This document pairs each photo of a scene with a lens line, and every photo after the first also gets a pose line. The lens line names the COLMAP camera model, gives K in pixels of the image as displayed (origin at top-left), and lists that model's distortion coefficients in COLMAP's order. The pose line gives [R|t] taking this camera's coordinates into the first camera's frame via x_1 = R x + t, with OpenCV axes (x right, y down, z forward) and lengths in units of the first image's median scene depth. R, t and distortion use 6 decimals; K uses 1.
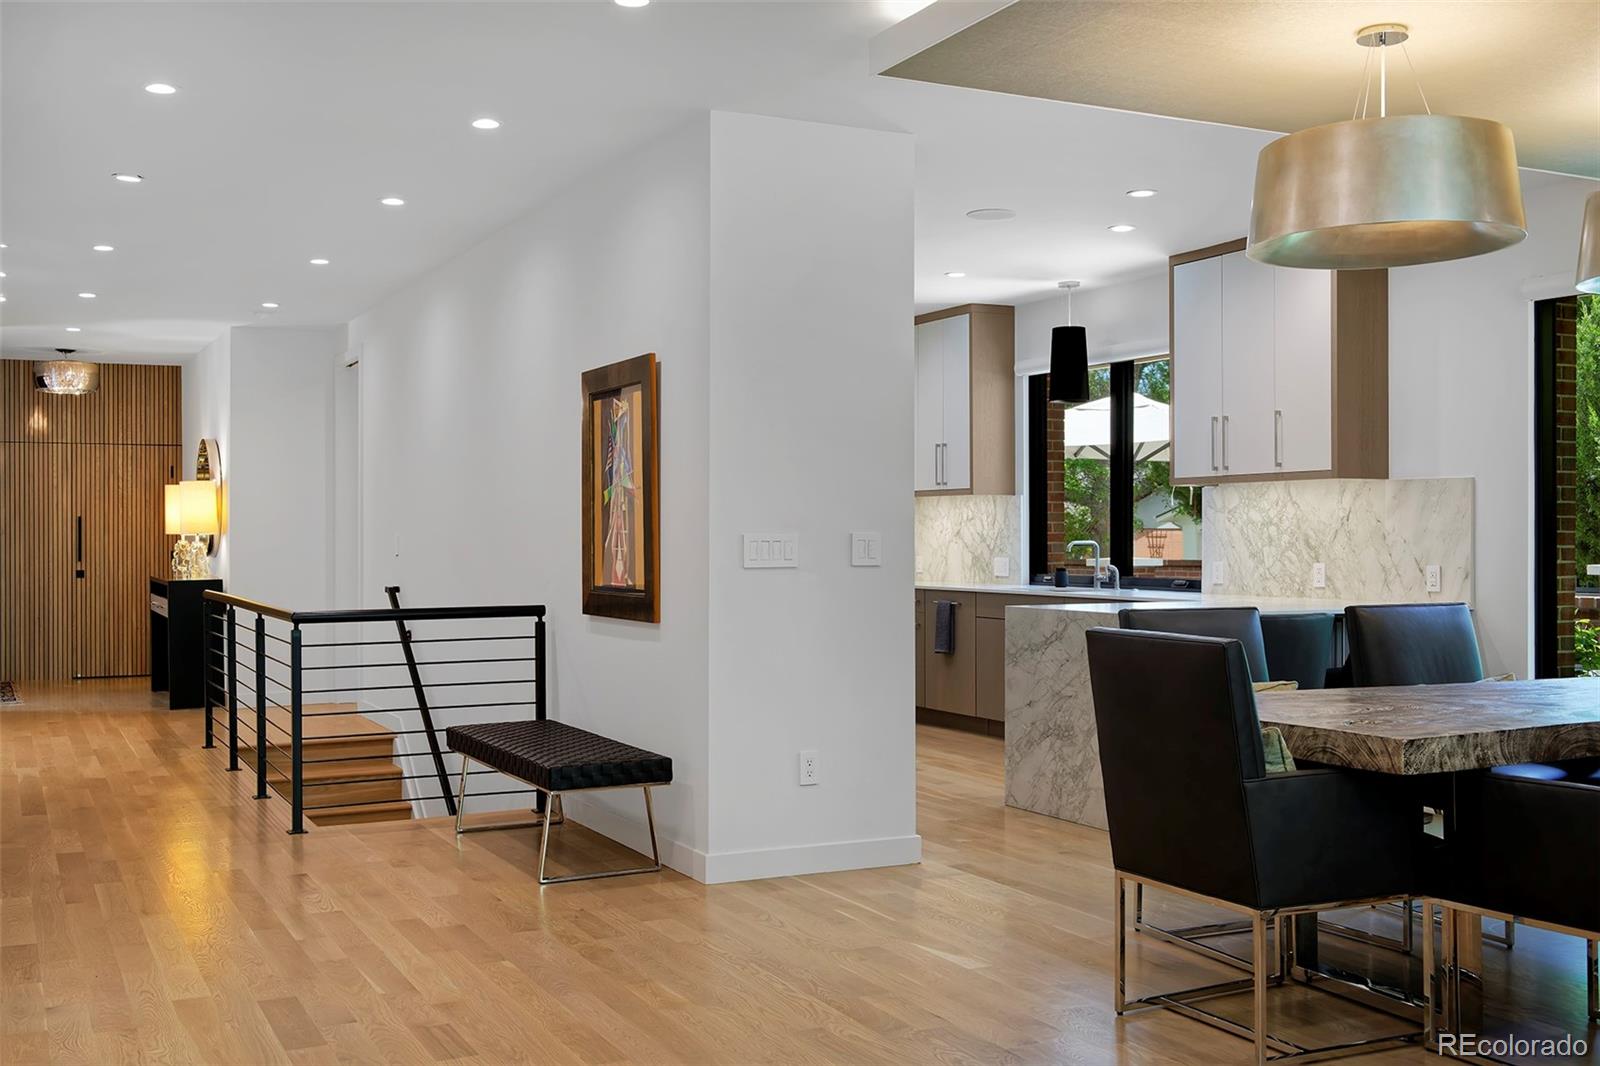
lens RADIAL K [[1640.7, 0, 800.0], [0, 1640.7, 533.0], [0, 0, 1]] dist [-0.004236, -0.001984]
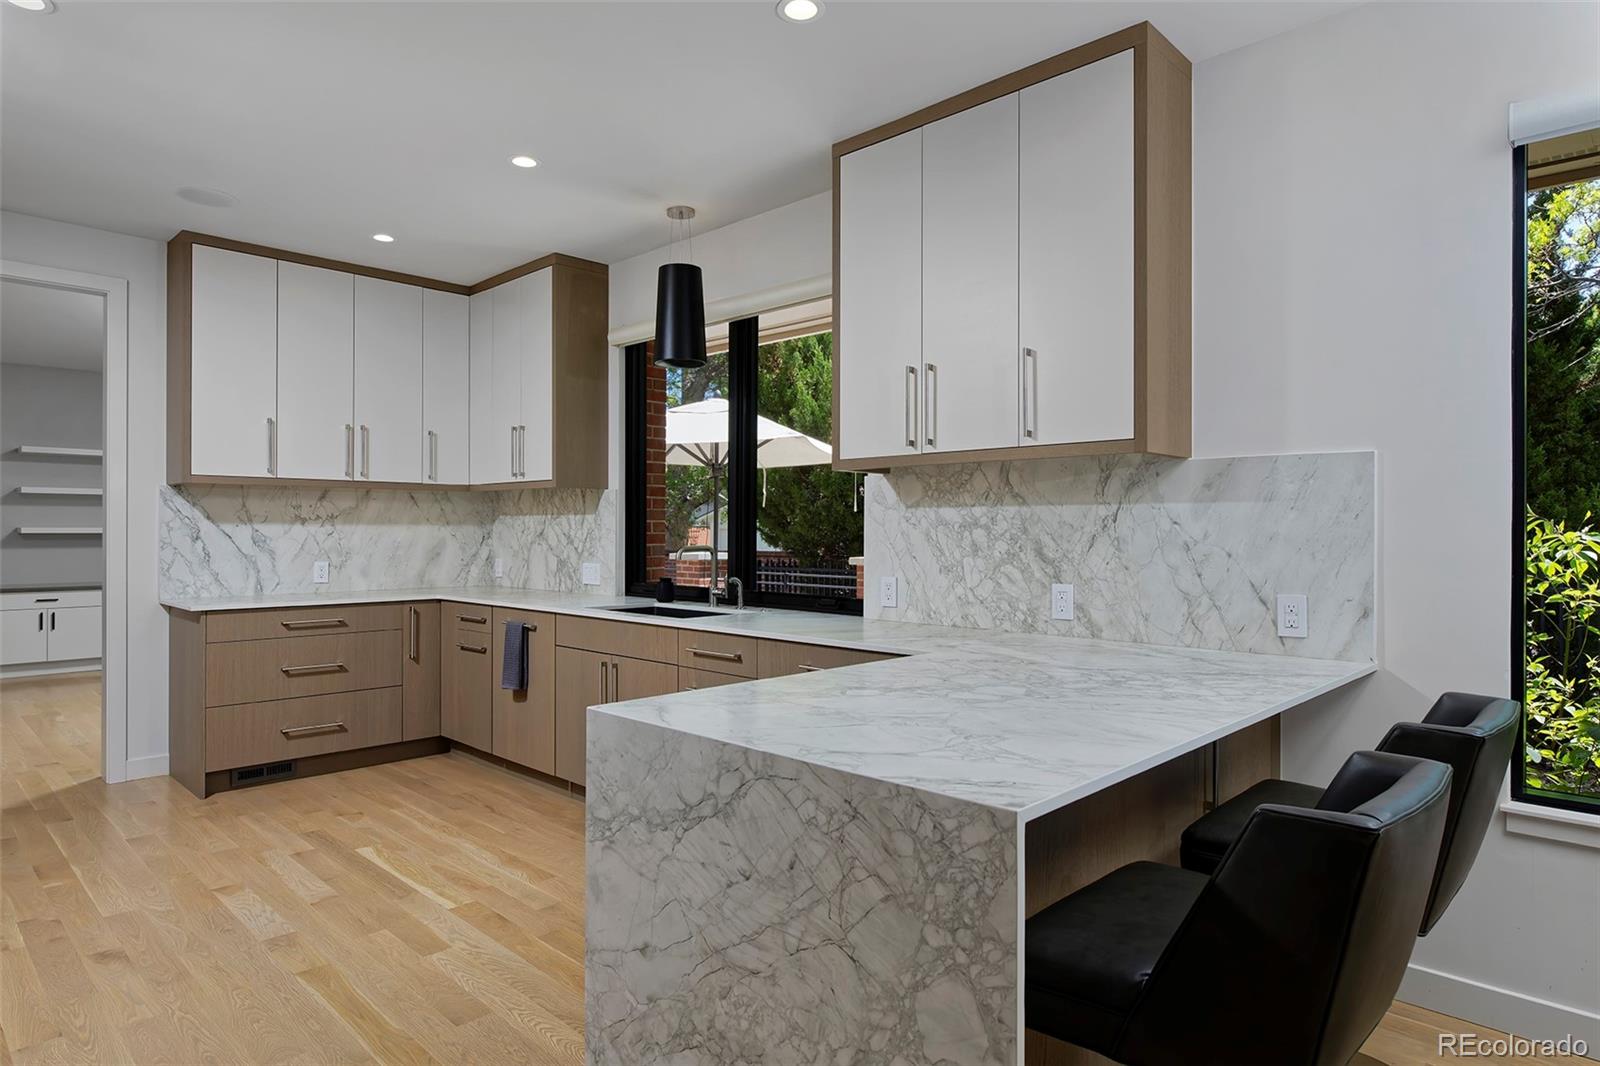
lens RADIAL K [[926.5, 0, 805.9], [0, 926.5, 530.4], [0, 0, 1]] dist [0.005050, 0.001776]
pose [[0.941913, 0.003239, 0.335841, 0.082708], [-0.004130, 0.999990, 0.001937, -0.003988], [-0.335831, -0.003211, 0.941917, 0.637779]]
